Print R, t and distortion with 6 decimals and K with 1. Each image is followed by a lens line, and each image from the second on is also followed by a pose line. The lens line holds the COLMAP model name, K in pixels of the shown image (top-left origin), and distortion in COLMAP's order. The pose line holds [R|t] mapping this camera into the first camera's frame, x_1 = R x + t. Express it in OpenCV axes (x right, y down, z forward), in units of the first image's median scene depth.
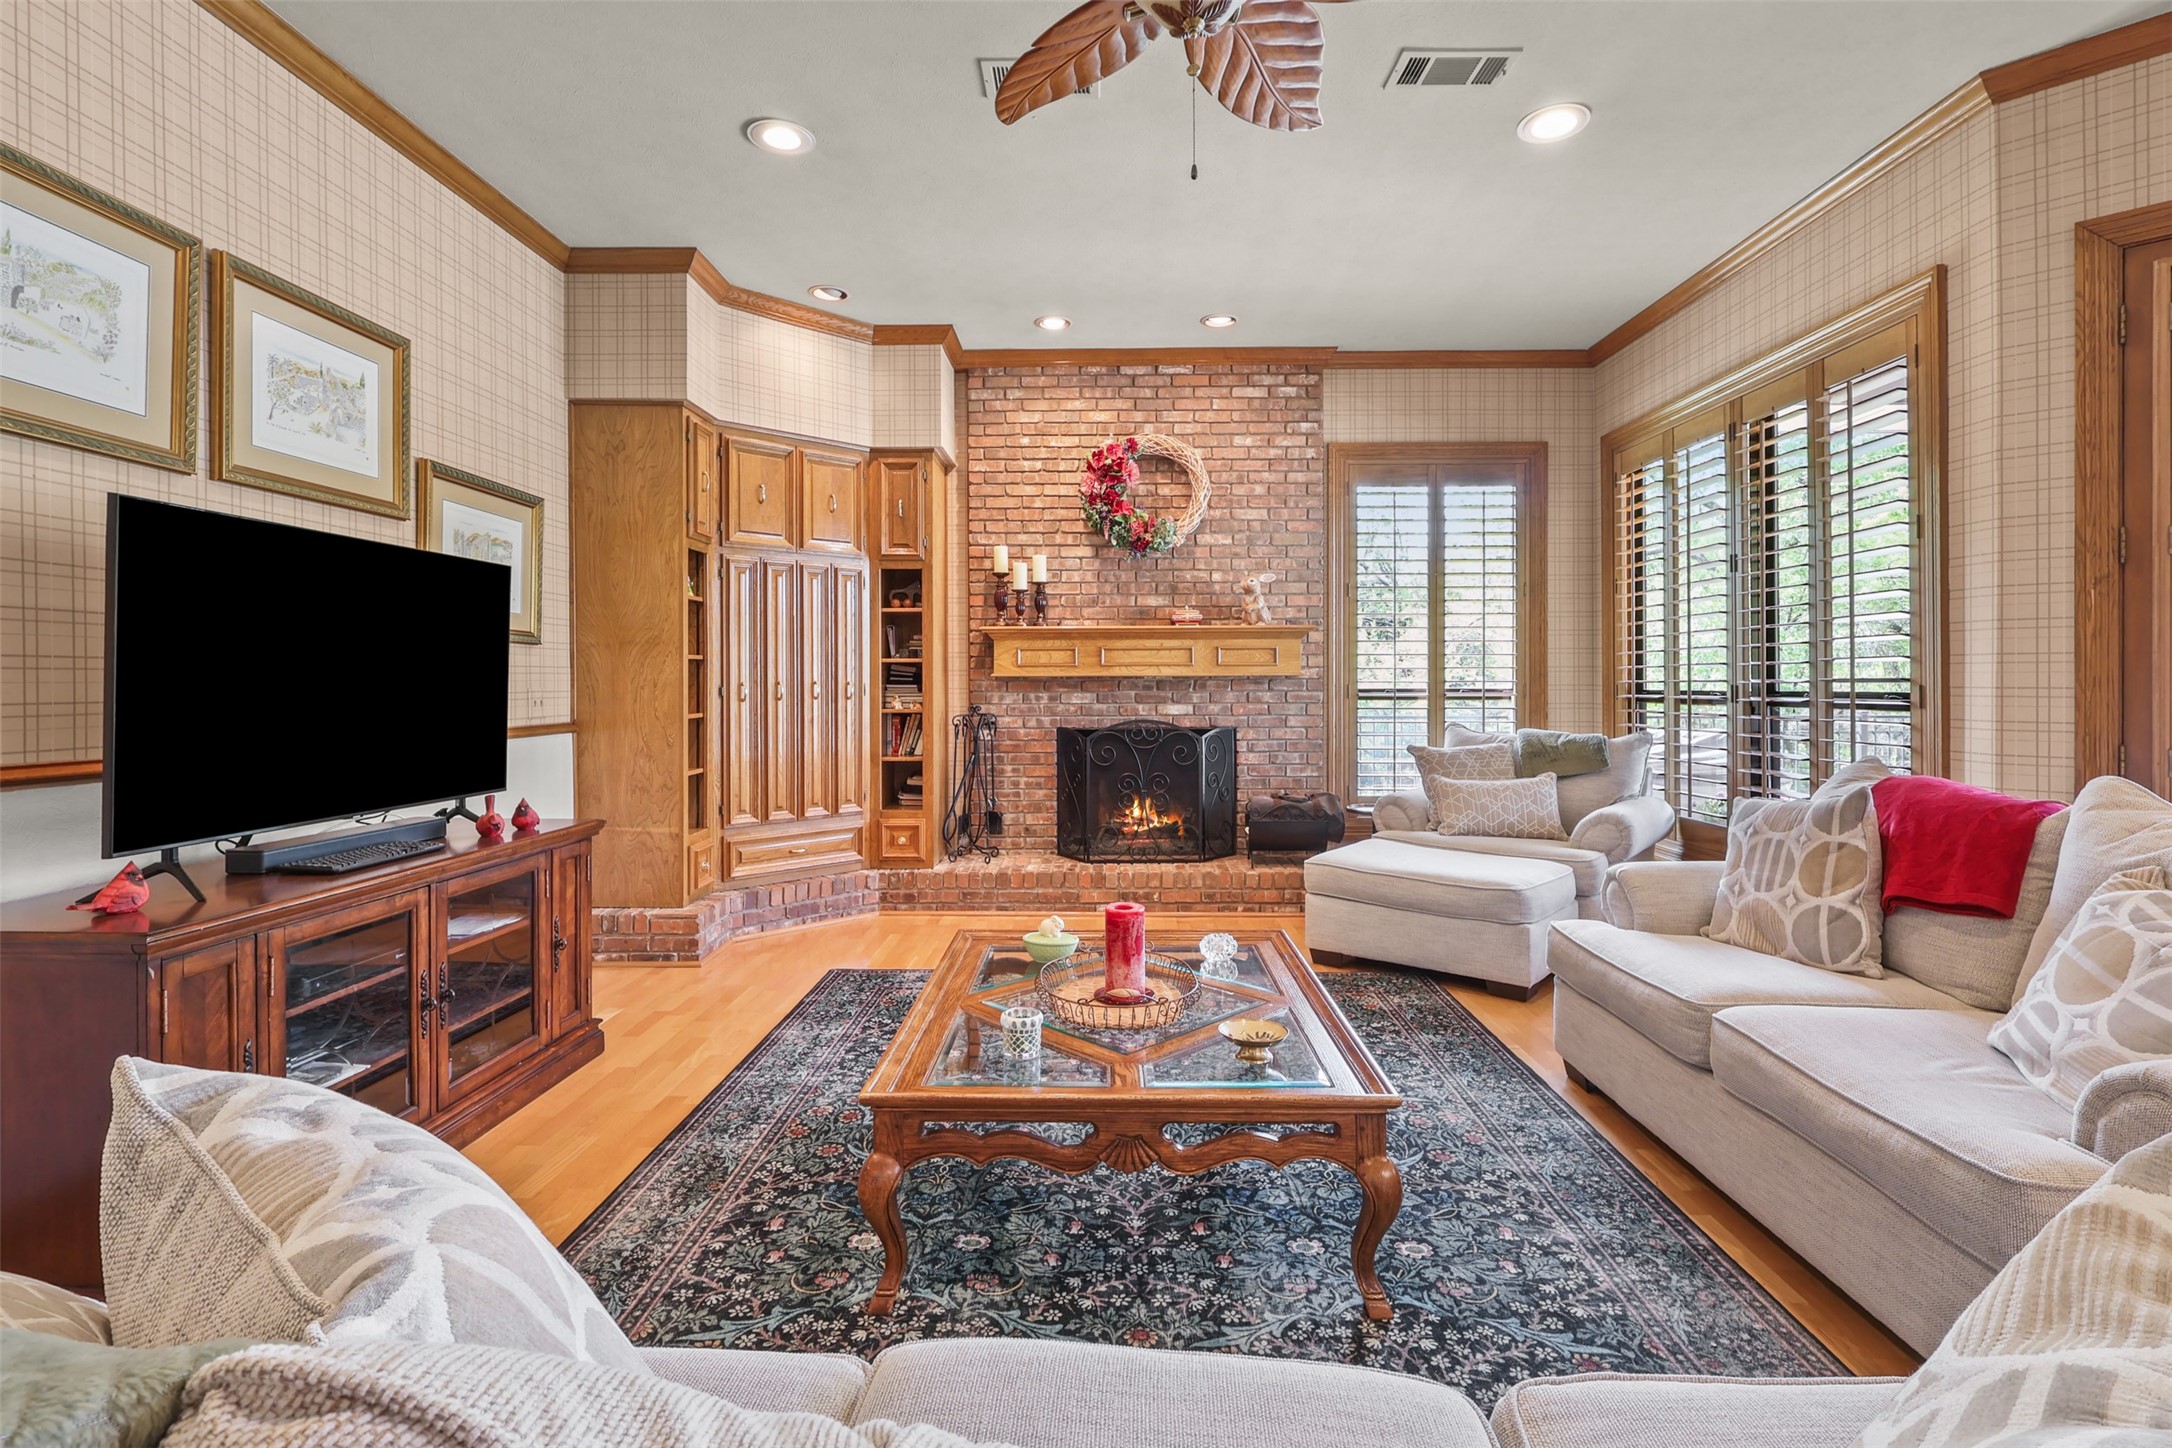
lens RADIAL K [[1015.5, 0, 1130.1], [0, 1015.5, 688.7], [0, 0, 1]] dist [-0.000744, 0.001579]
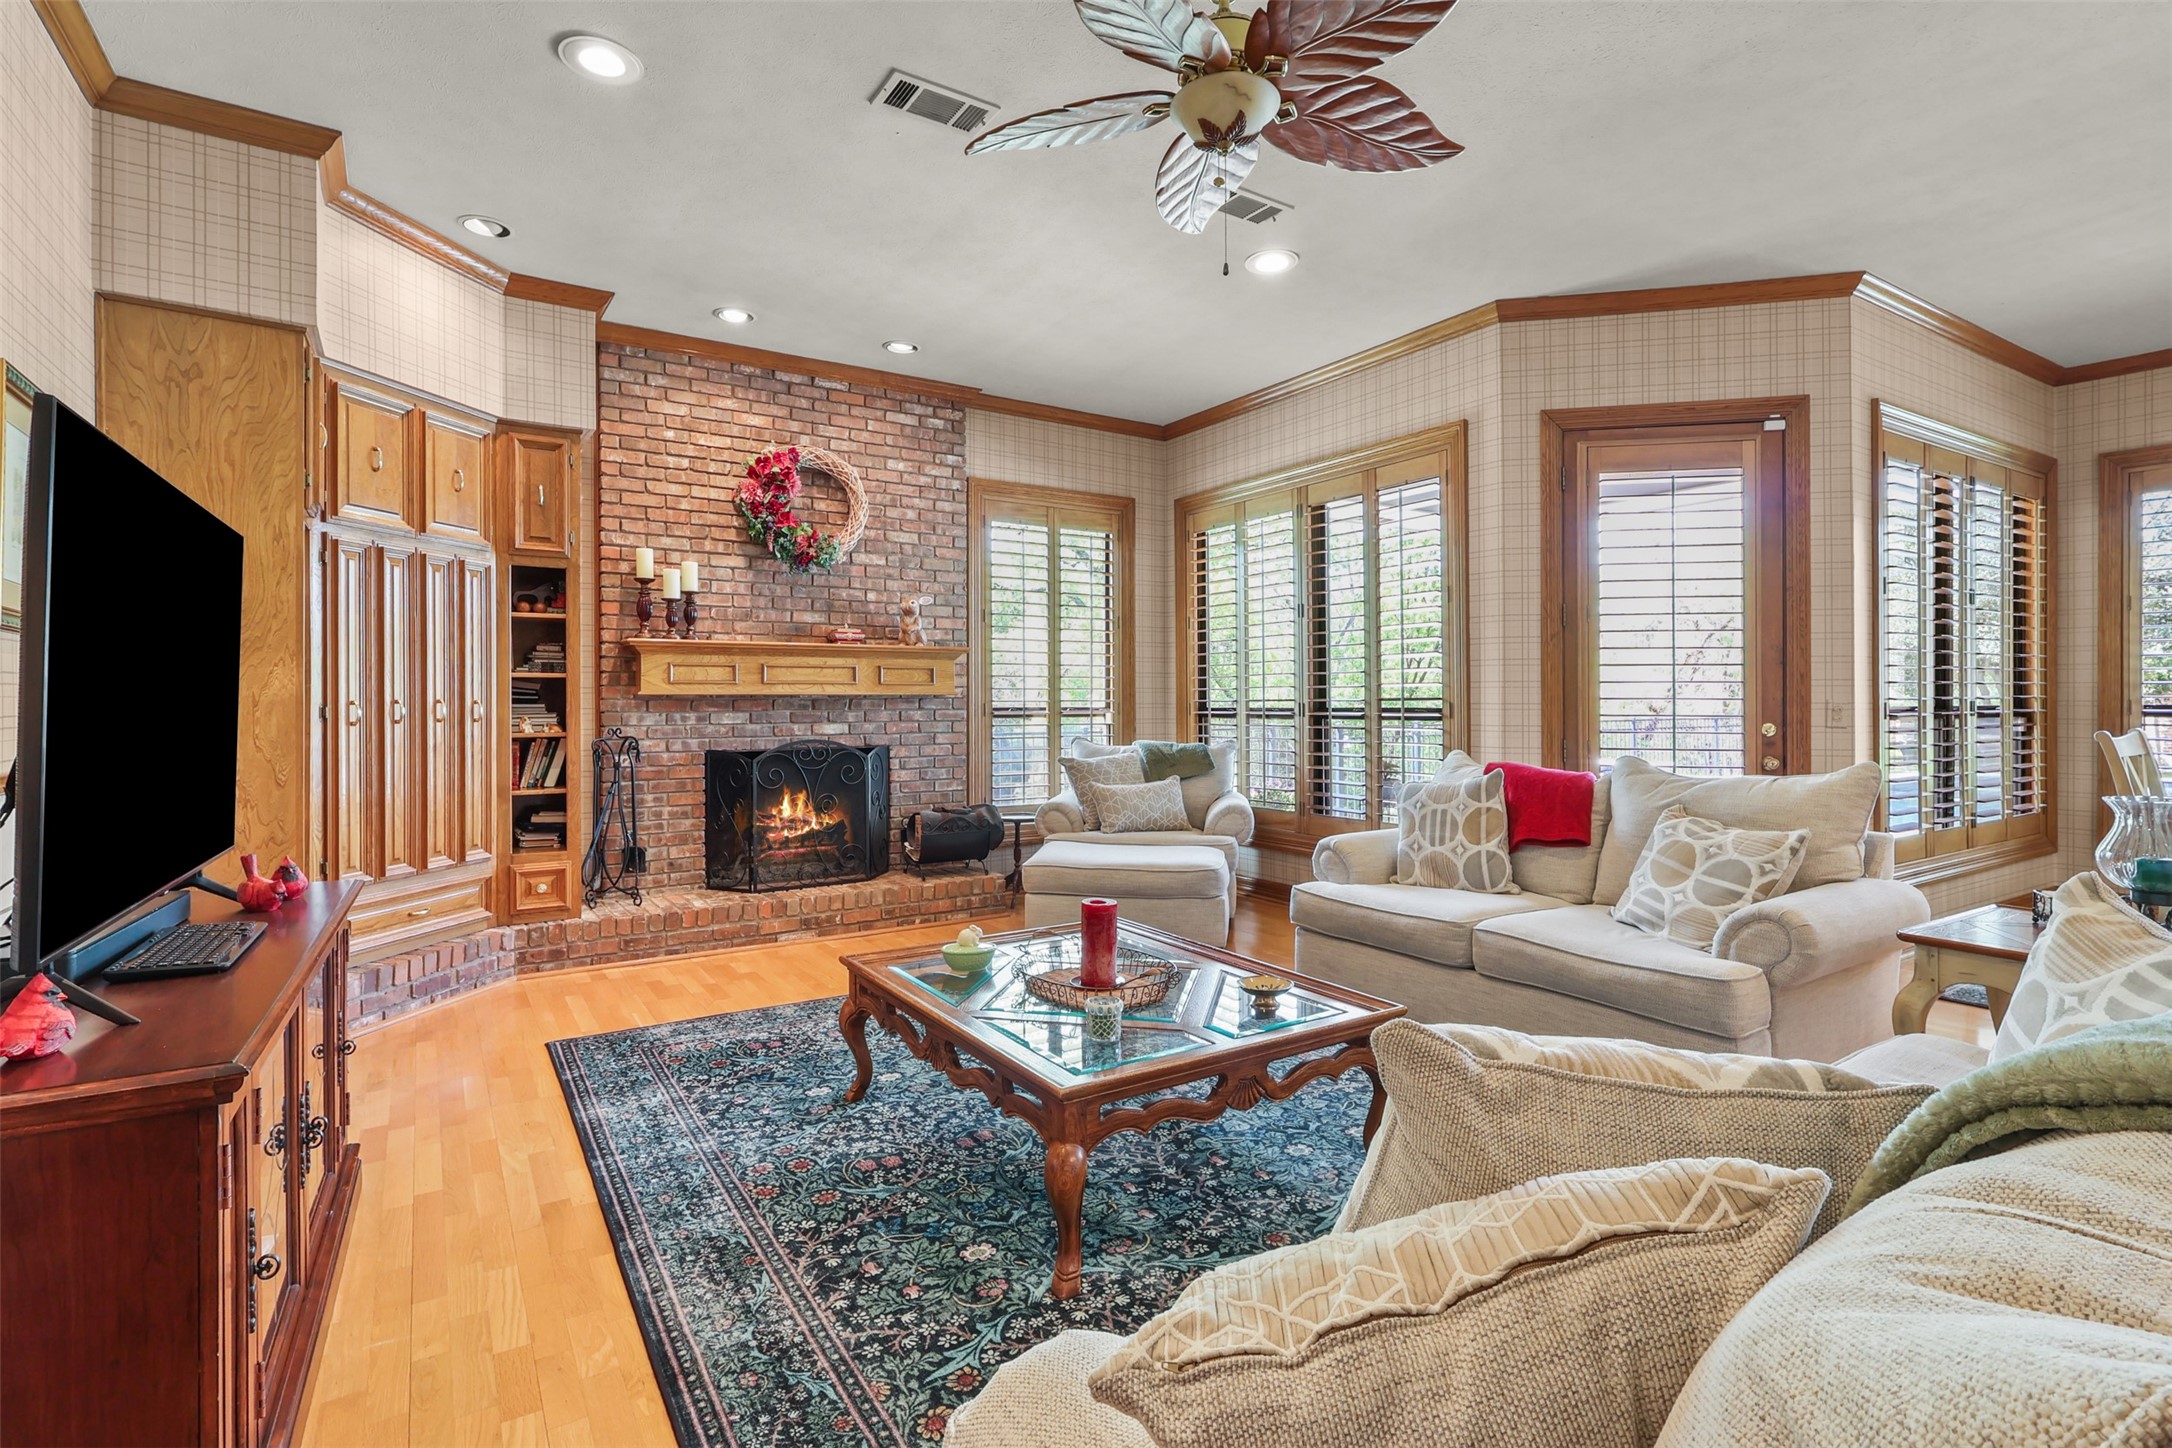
lens RADIAL K [[1015.5, 0, 1093.1], [0, 1015.5, 707.3], [0, 0, 1]] dist [-0.000744, 0.001579]
pose [[0.833196, -0.003146, 0.552969, -0.312631], [0.004722, 0.999988, -0.001427, 0.002313], [-0.552958, 0.003800, 0.833201, 0.041653]]
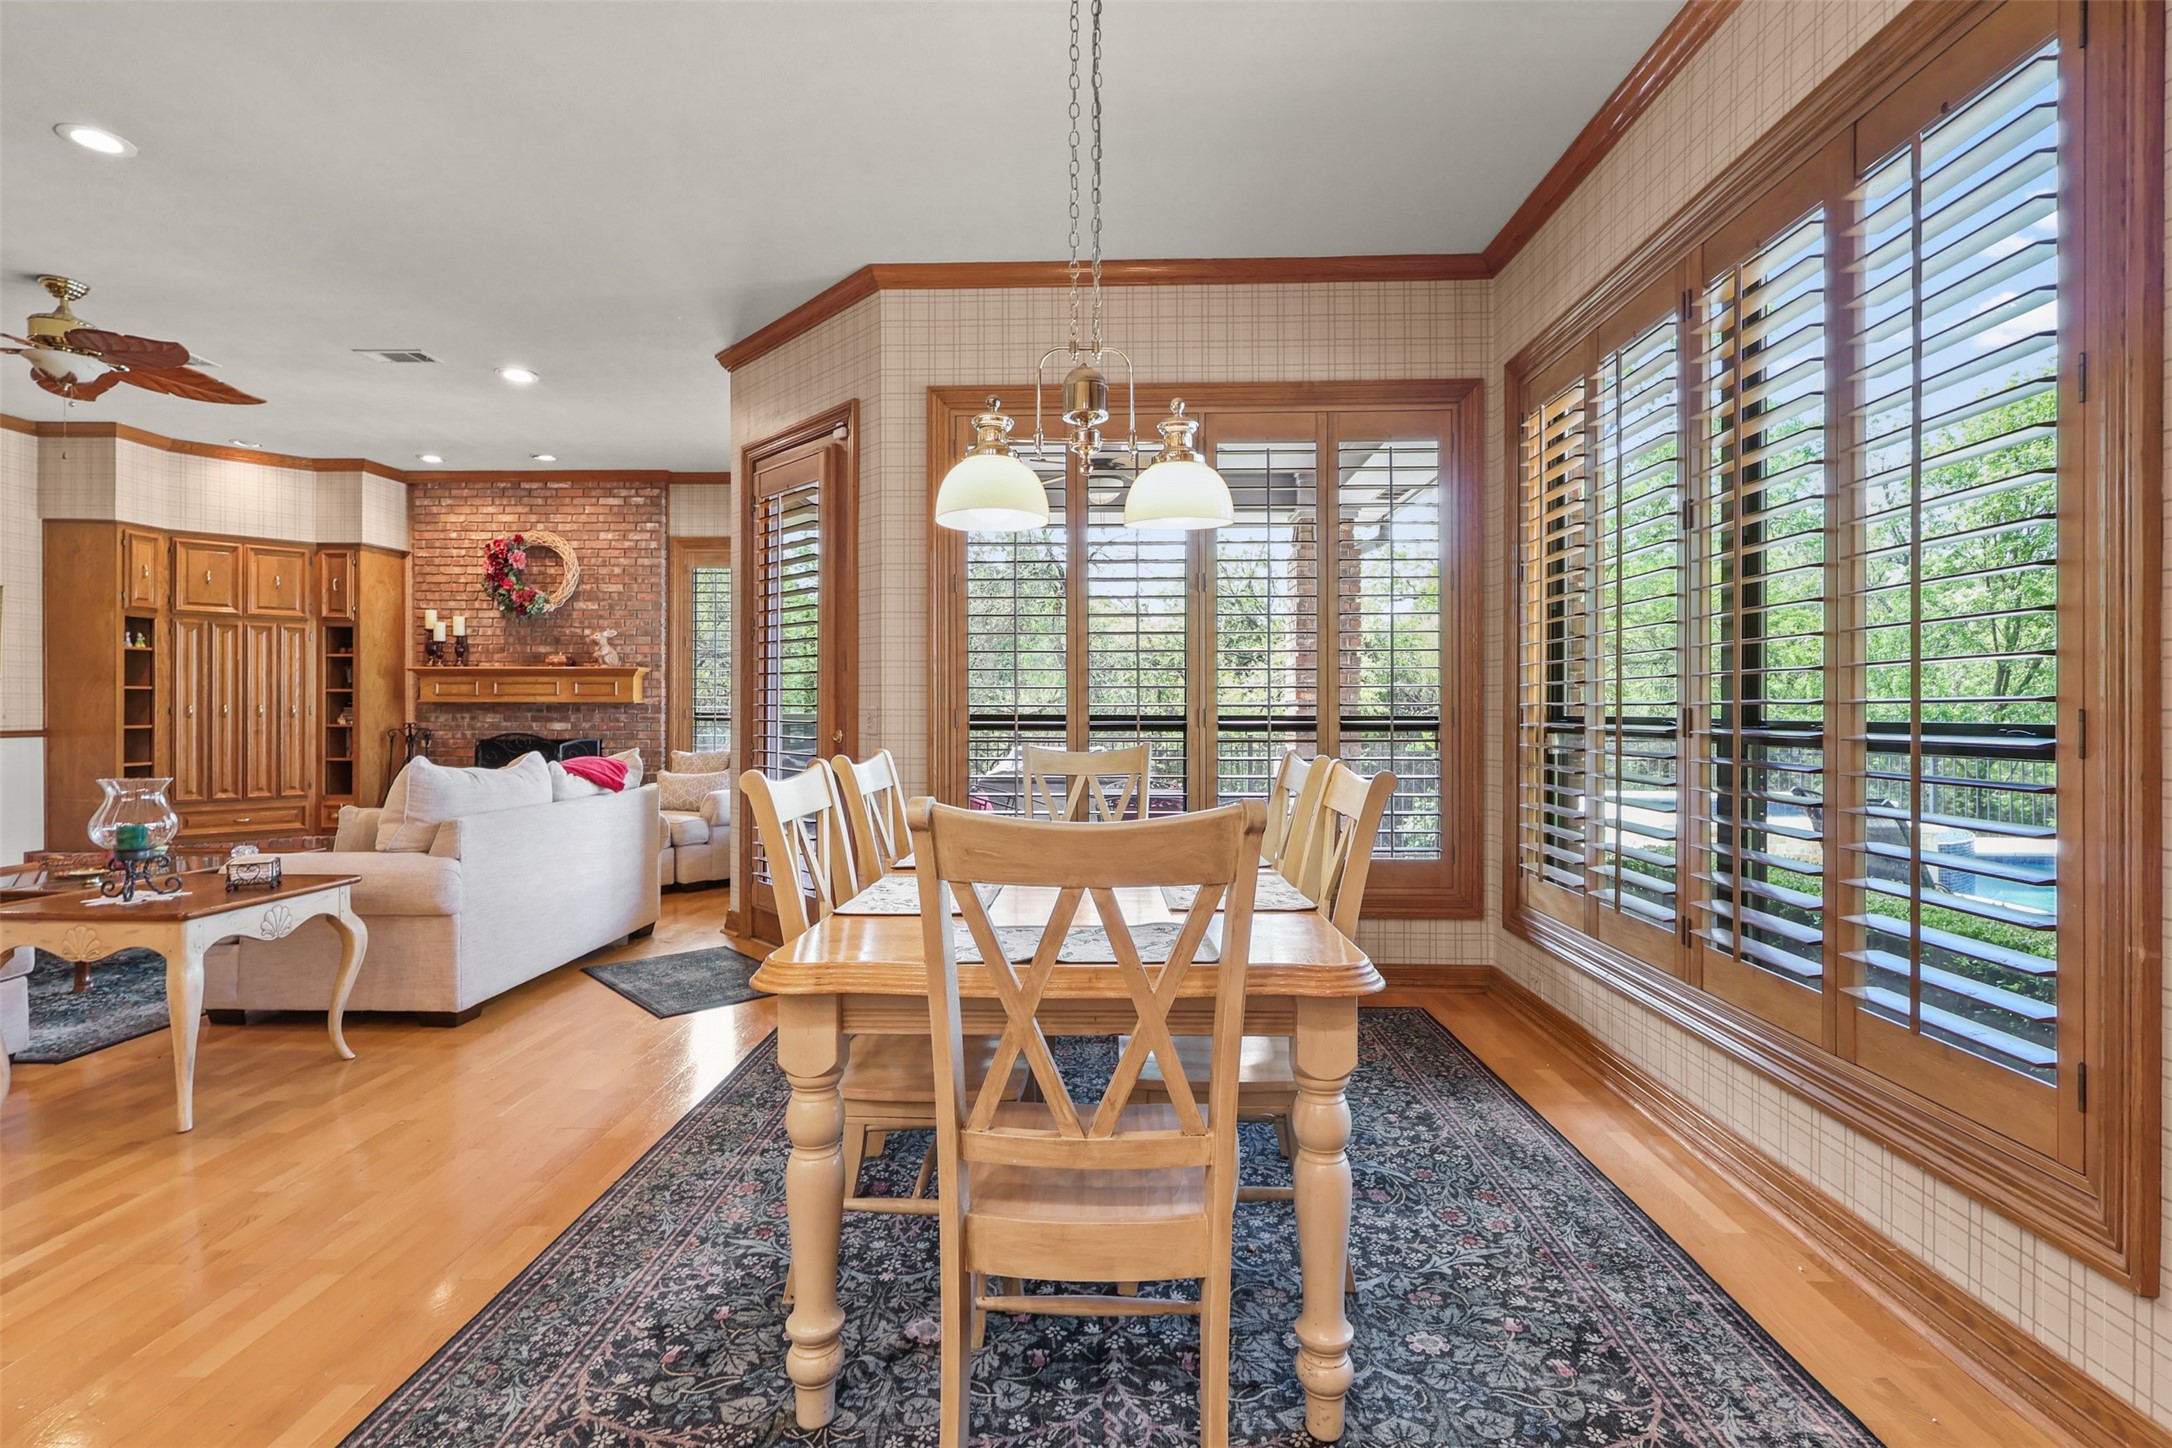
lens RADIAL K [[1015.5, 0, 1161.7], [0, 1015.5, 706.4], [0, 0, 1]] dist [-0.000744, 0.001579]
pose [[0.999918, 0.005071, -0.011786, 0.969570], [-0.005196, 0.999931, -0.010565, 0.003844], [0.011732, 0.010625, 0.999875, -0.428249]]
